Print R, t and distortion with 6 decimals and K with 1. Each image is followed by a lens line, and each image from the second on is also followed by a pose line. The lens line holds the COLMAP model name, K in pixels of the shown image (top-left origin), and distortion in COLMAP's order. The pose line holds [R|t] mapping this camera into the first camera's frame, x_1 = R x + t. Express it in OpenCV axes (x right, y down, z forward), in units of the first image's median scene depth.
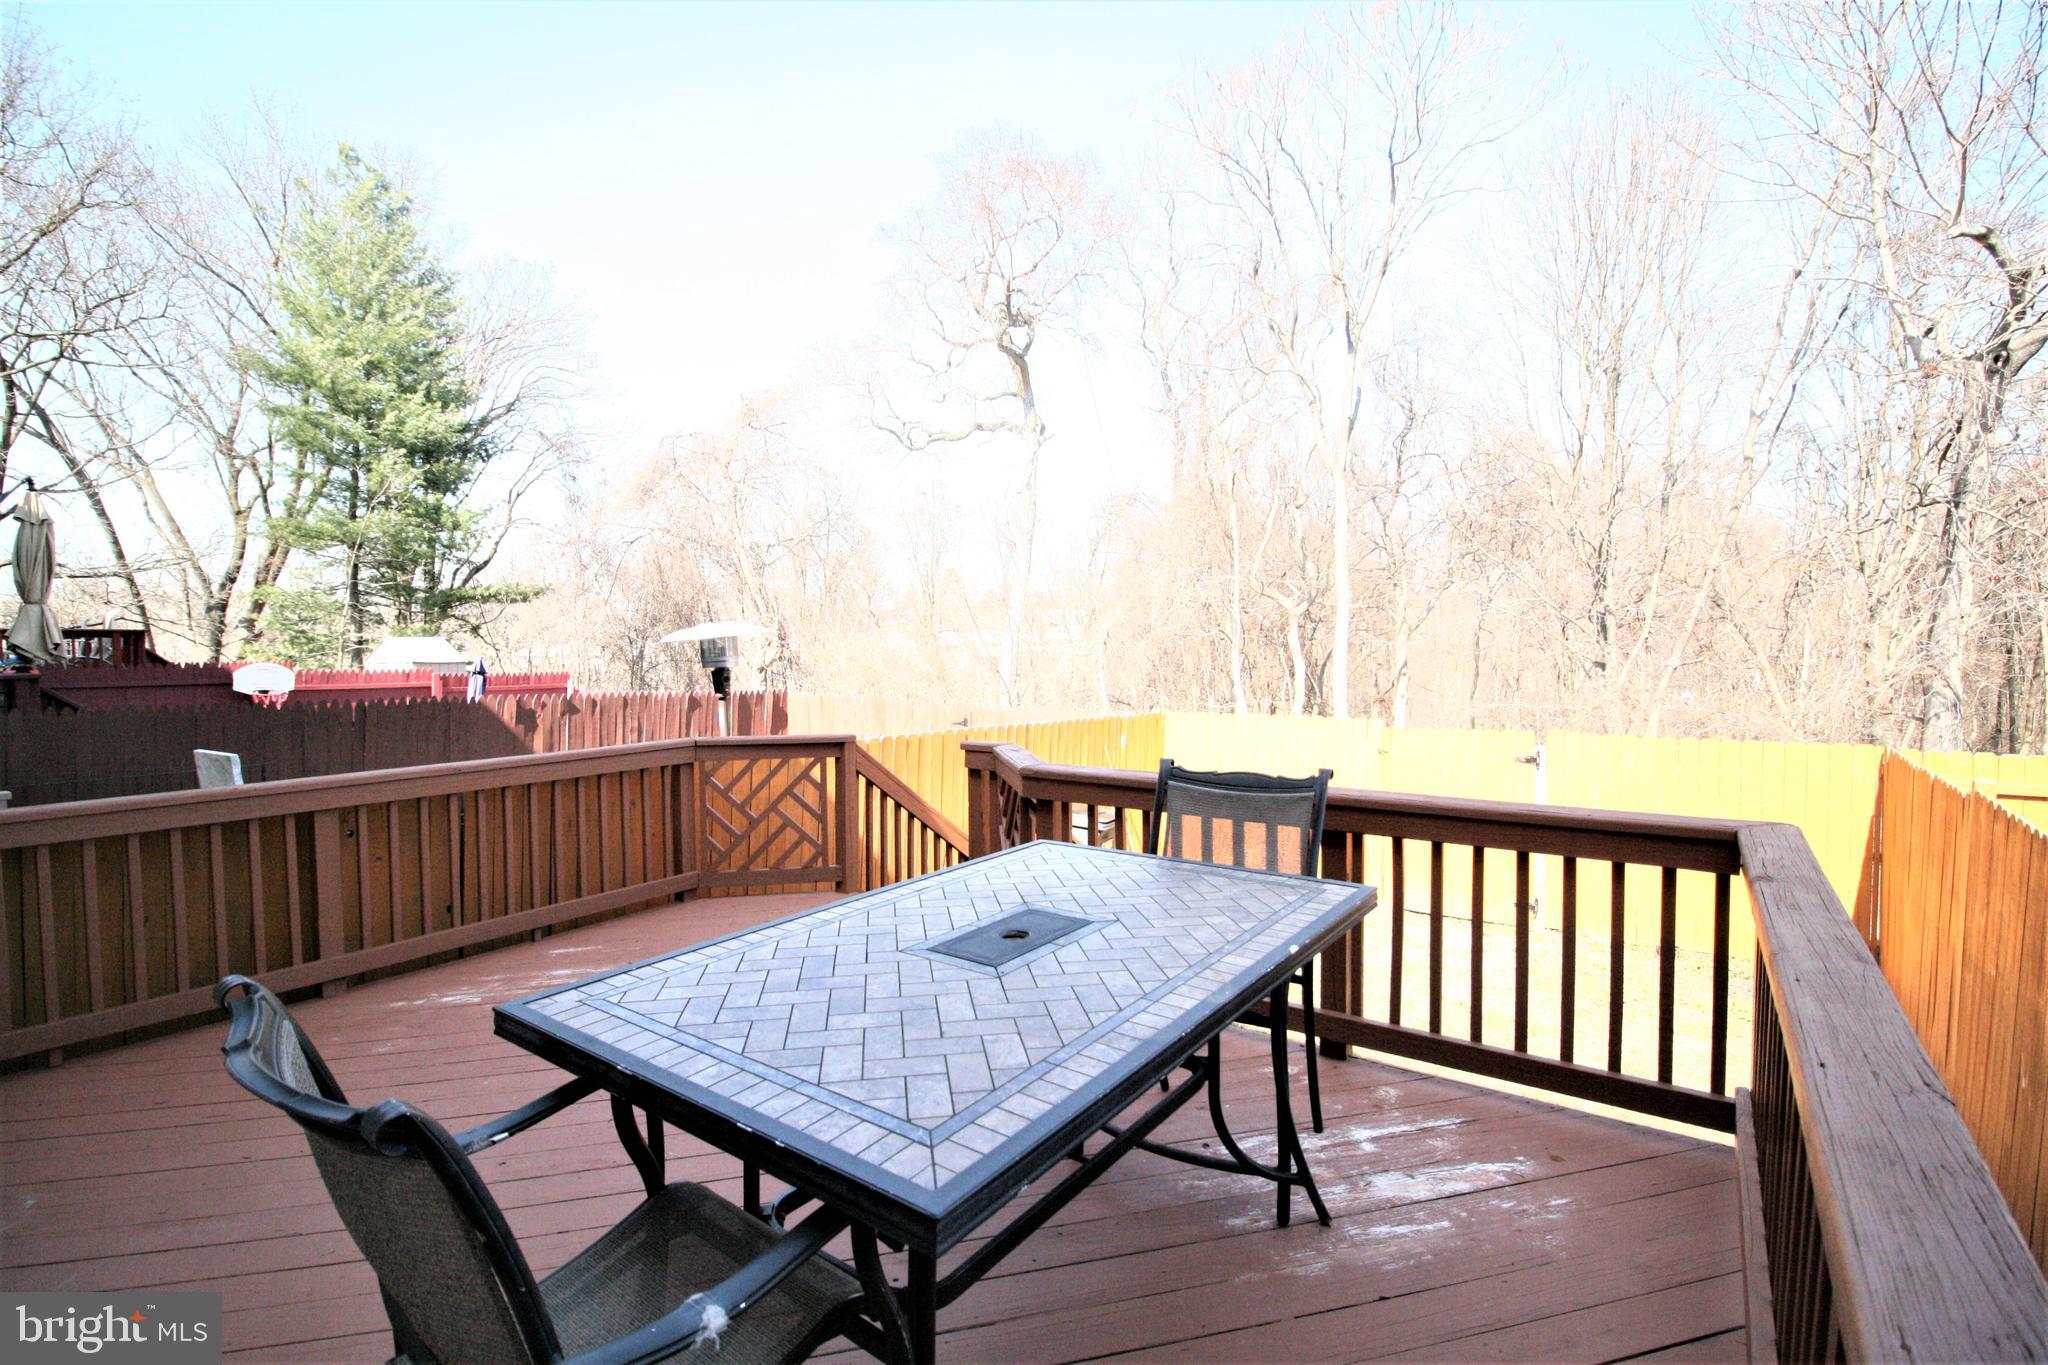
lens RADIAL K [[950.6, 0, 1011.4], [0, 950.6, 689.7], [0, 0, 1]] dist [-0.002416, -0.010360]
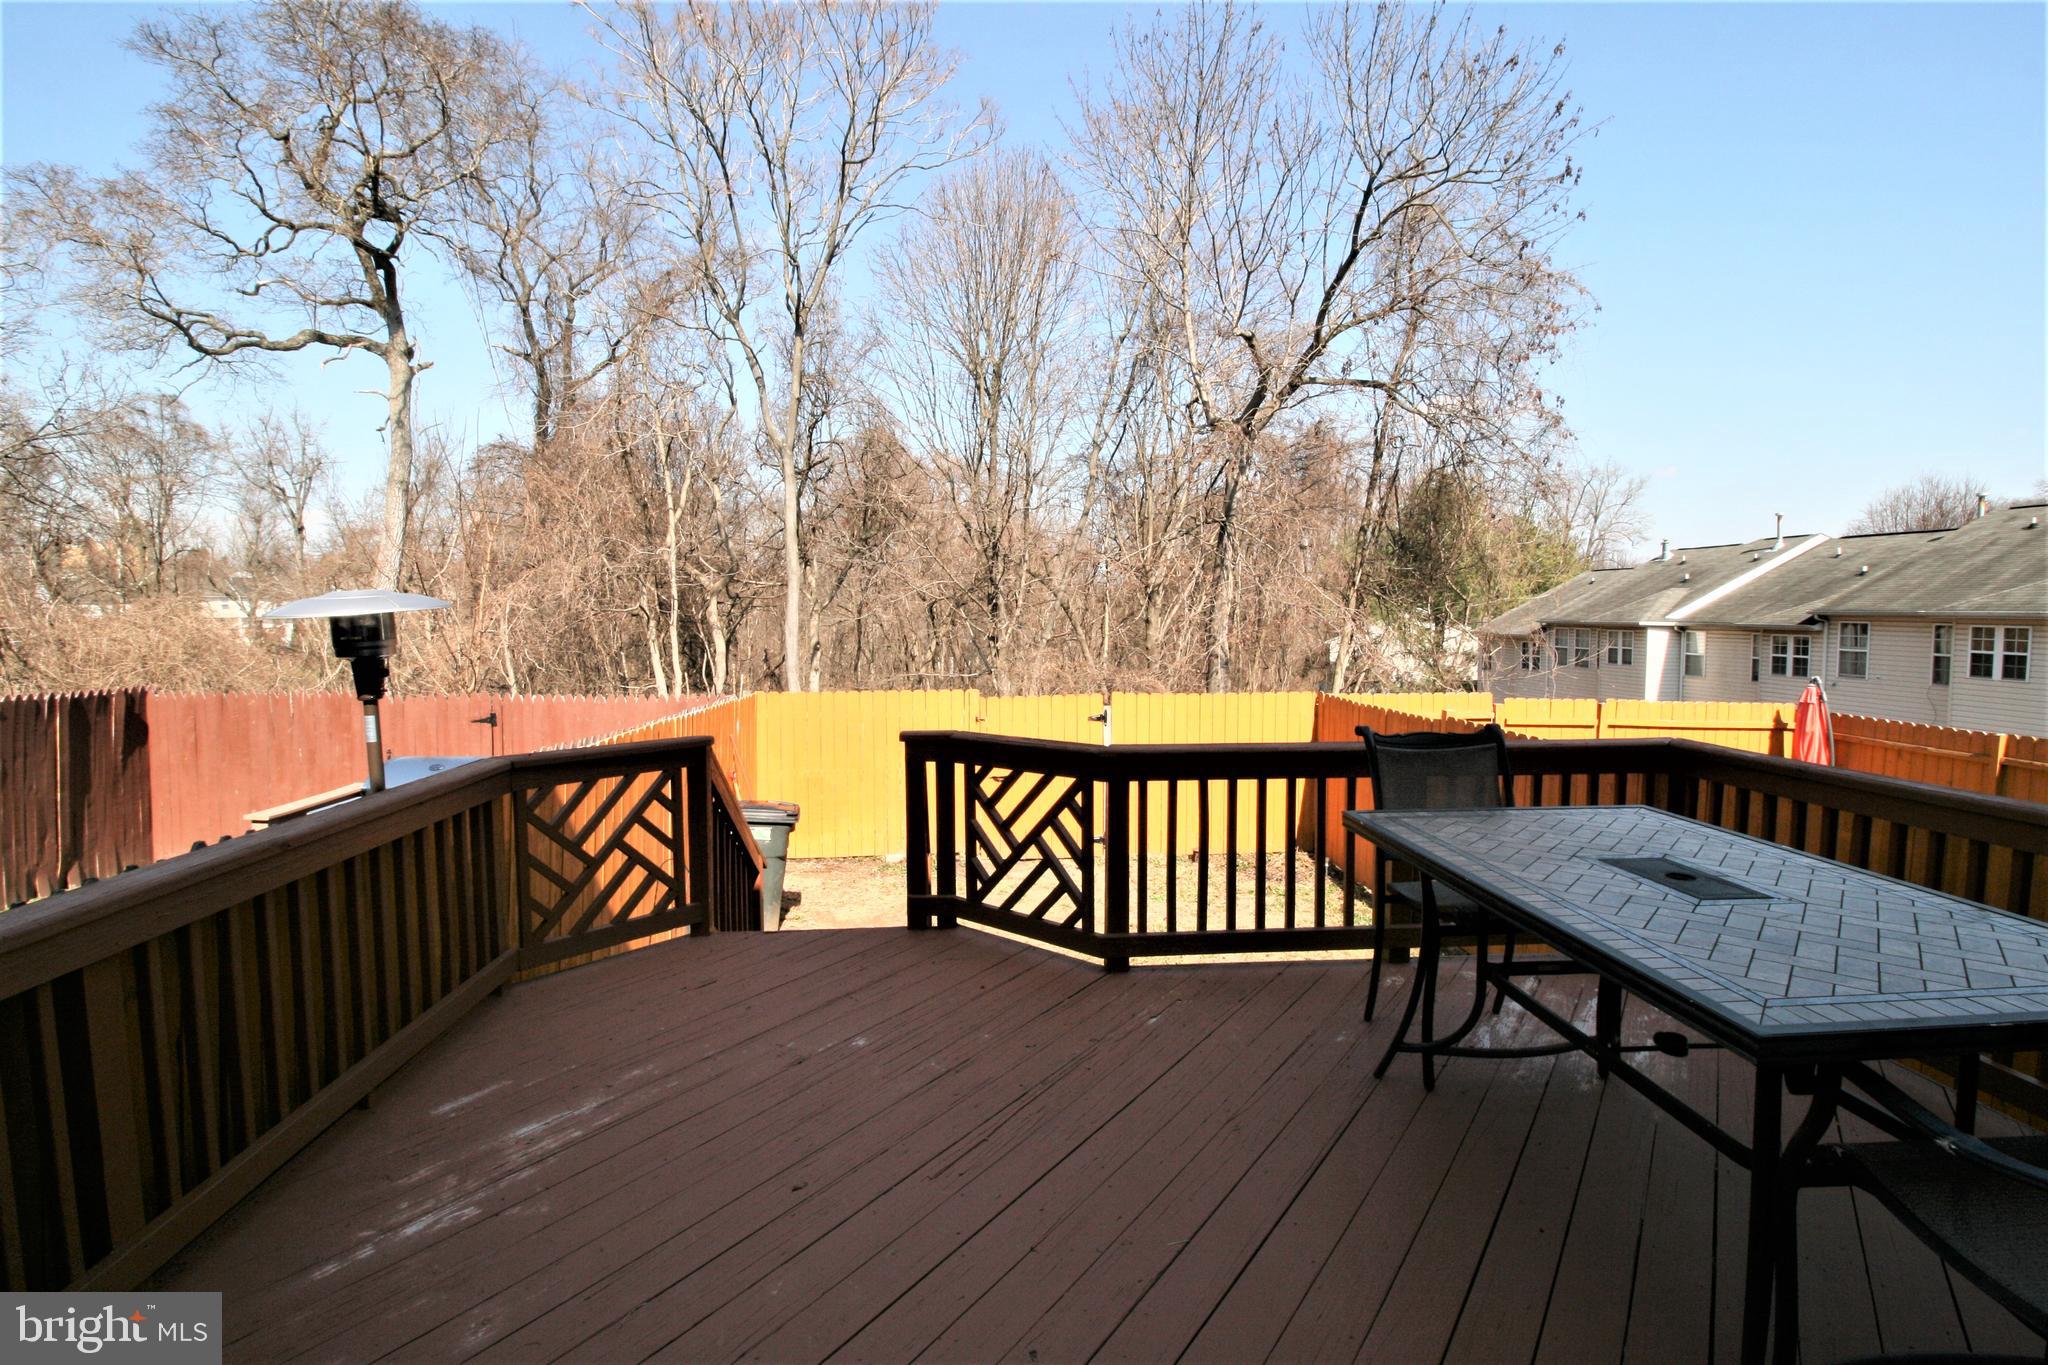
lens RADIAL K [[950.6, 0, 1032.4], [0, 950.6, 682.7], [0, 0, 1]] dist [-0.002416, -0.010360]
pose [[0.768426, -0.040042, 0.638685, -0.178004], [0.028870, 0.999193, 0.027909, -0.004080], [-0.639287, -0.003007, 0.768962, 0.083703]]
